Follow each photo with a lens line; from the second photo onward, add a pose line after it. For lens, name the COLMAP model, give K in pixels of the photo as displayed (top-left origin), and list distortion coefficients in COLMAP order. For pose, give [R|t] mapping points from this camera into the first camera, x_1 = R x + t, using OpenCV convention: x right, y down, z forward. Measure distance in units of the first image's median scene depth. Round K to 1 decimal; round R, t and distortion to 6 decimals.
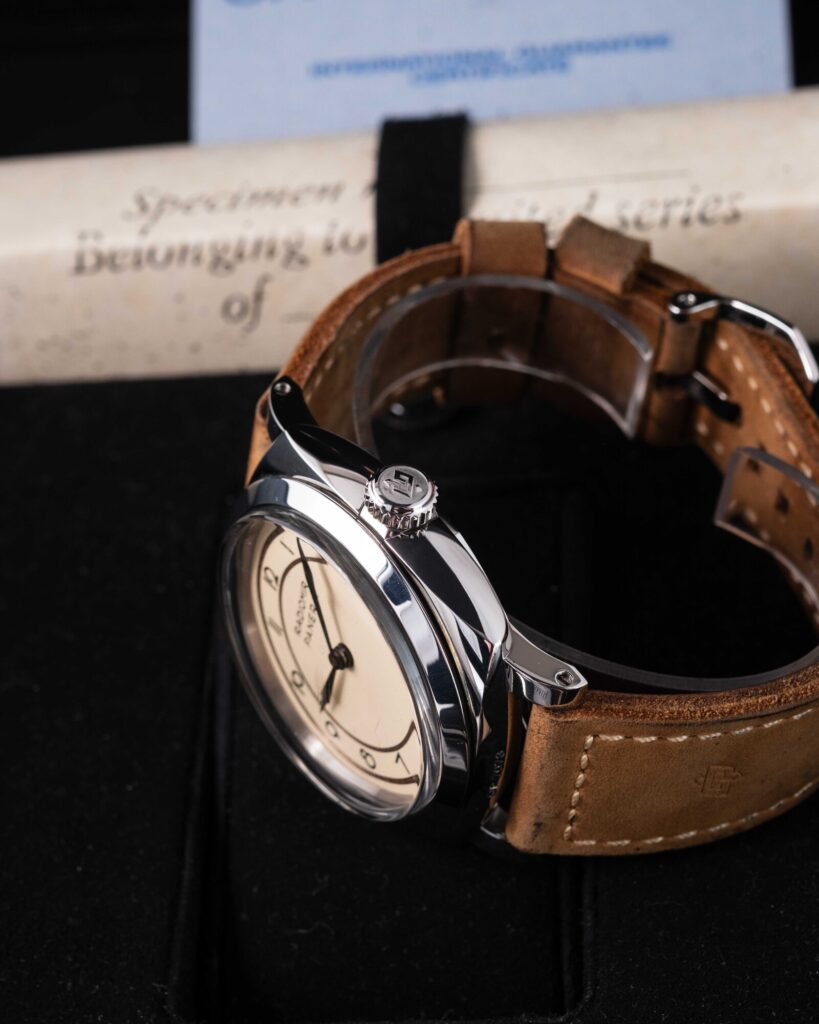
lens RADIAL K [[3816.4, 0, 409.5], [0, 3816.4, 512.0], [0, 0, 1]] dist [0.236889, -1.486006]
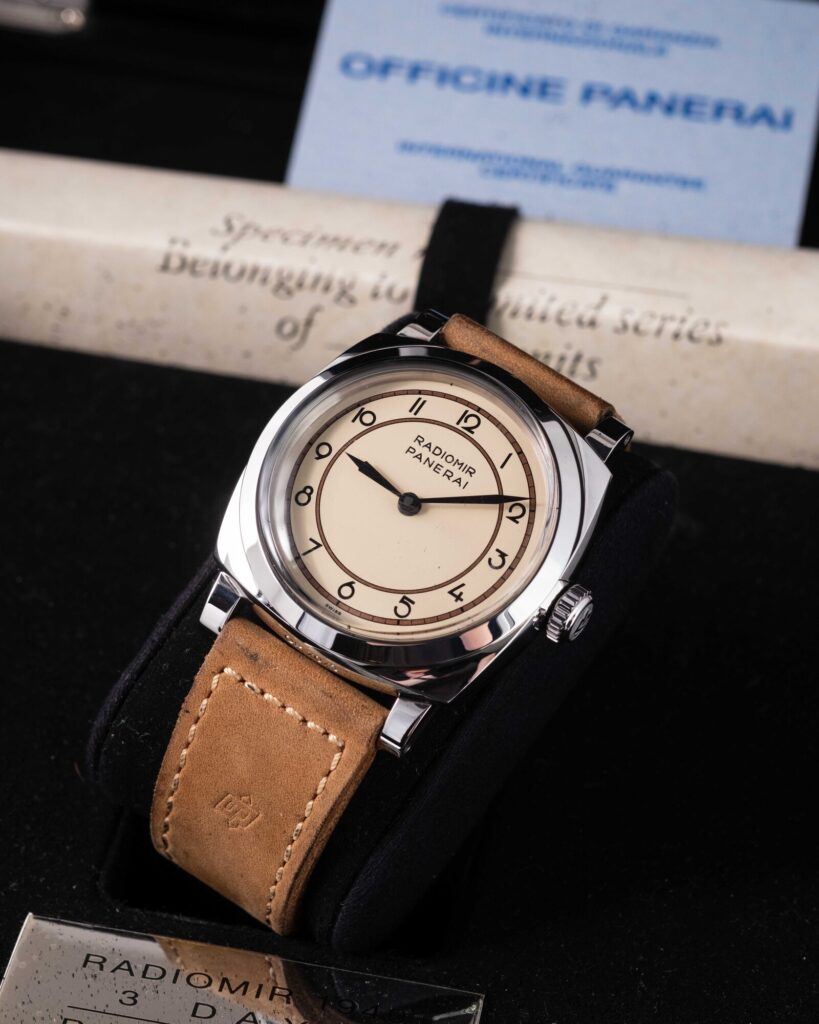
lens RADIAL K [[3636.8, 0, 409.5], [0, 3636.8, 512.0], [0, 0, 1]] dist [0.155908, 0.928095]
pose [[0.977177, 0.211645, -0.018209, 0.023403], [-0.211977, 0.977095, -0.018729, 0.014818], [0.013828, 0.022162, 0.999659, -0.114830]]
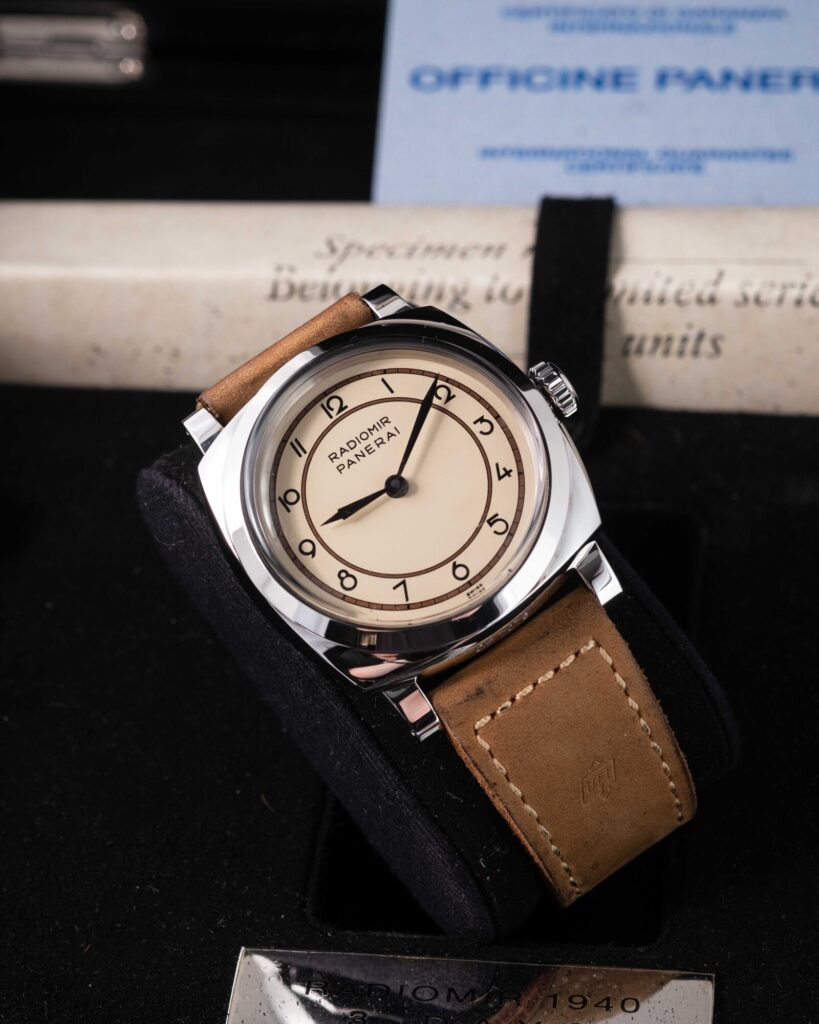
lens RADIAL K [[3636.8, 0, 409.5], [0, 3636.8, 512.0], [0, 0, 1]] dist [0.155908, 0.928095]
pose [[0.995265, 0.096683, -0.009982, -0.027751], [-0.097003, 0.994513, -0.039176, 0.041544], [0.006139, 0.039959, 0.999182, -0.105438]]
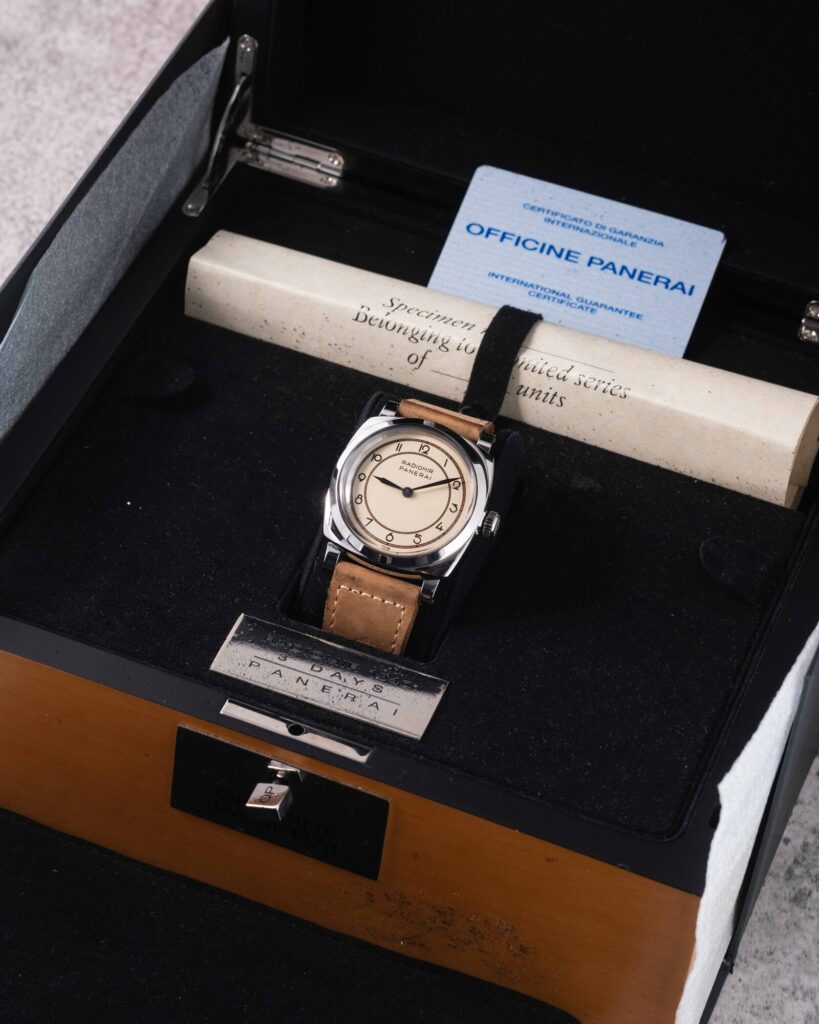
lens RADIAL K [[2960.1, 0, 409.5], [0, 2960.1, 512.0], [0, 0, 1]] dist [0.074821, 0.011325]
pose [[0.931610, 0.356299, -0.071788, 0.114684], [-0.357709, 0.933804, -0.007406, 0.047645], [0.064398, 0.032579, 0.997392, -0.787429]]
